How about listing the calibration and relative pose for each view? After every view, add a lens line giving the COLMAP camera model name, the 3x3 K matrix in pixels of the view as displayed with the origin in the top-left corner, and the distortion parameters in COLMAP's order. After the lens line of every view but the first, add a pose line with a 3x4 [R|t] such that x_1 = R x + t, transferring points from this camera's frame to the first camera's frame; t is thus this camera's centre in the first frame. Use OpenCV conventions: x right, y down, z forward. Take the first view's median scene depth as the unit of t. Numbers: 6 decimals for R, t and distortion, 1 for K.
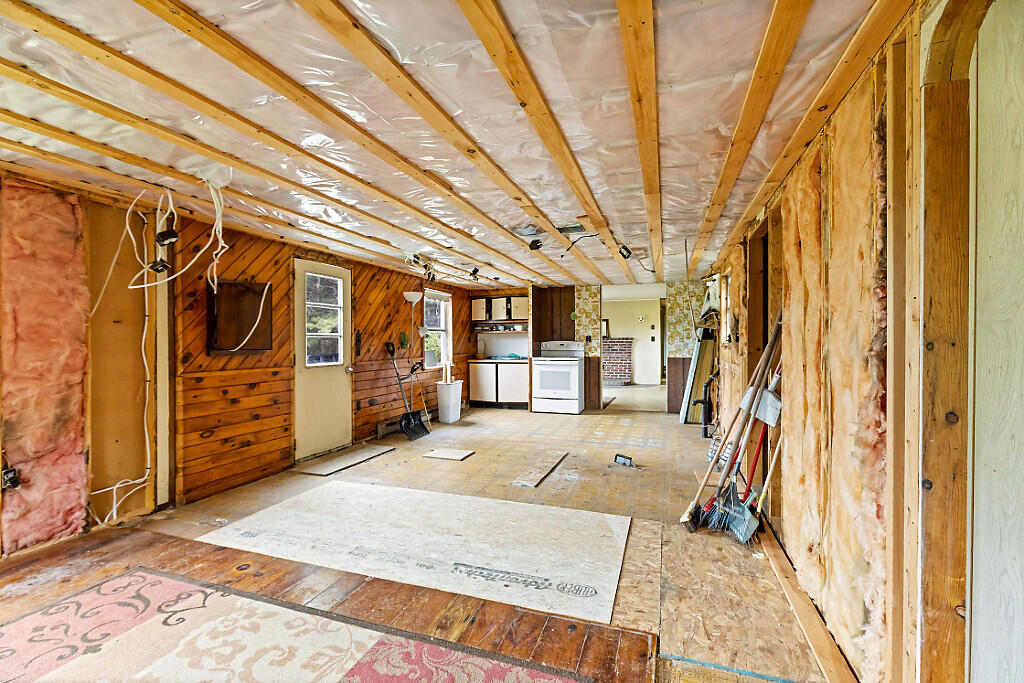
lens RADIAL K [[460.9, 0, 511.3], [0, 460.9, 342.8], [0, 0, 1]] dist [0.001578, 0.000280]
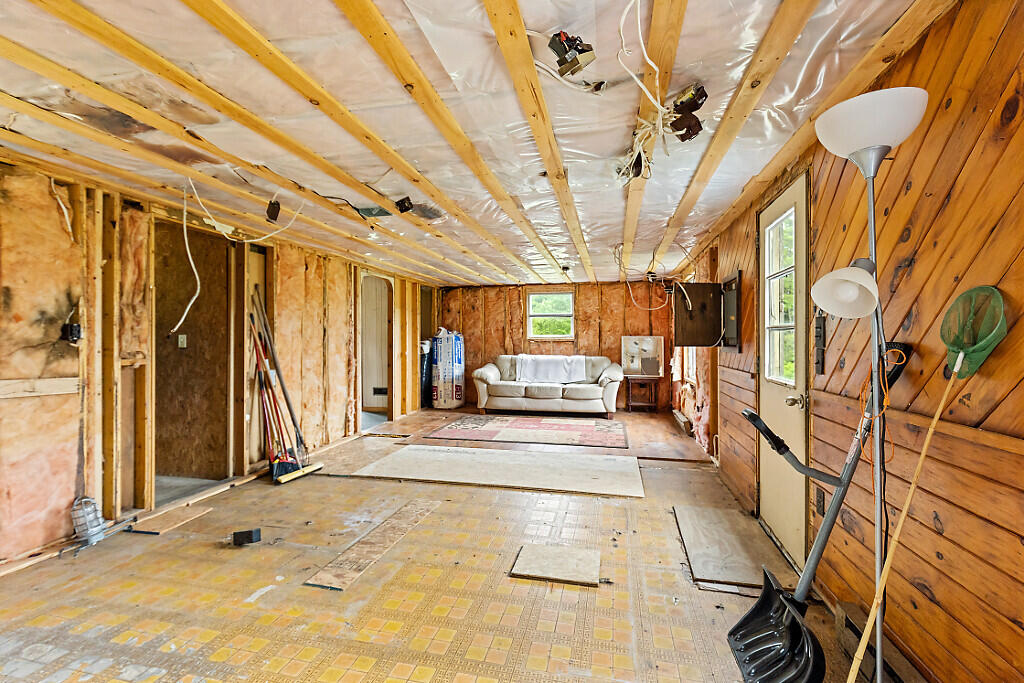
lens RADIAL K [[460.9, 0, 512.3], [0, 460.9, 338.7], [0, 0, 1]] dist [0.001578, 0.000280]
pose [[-0.993211, -0.003789, -0.116268, -0.029807], [-0.004047, 0.999990, 0.001985, -0.003960], [0.116259, 0.002442, -0.993216, 1.755513]]
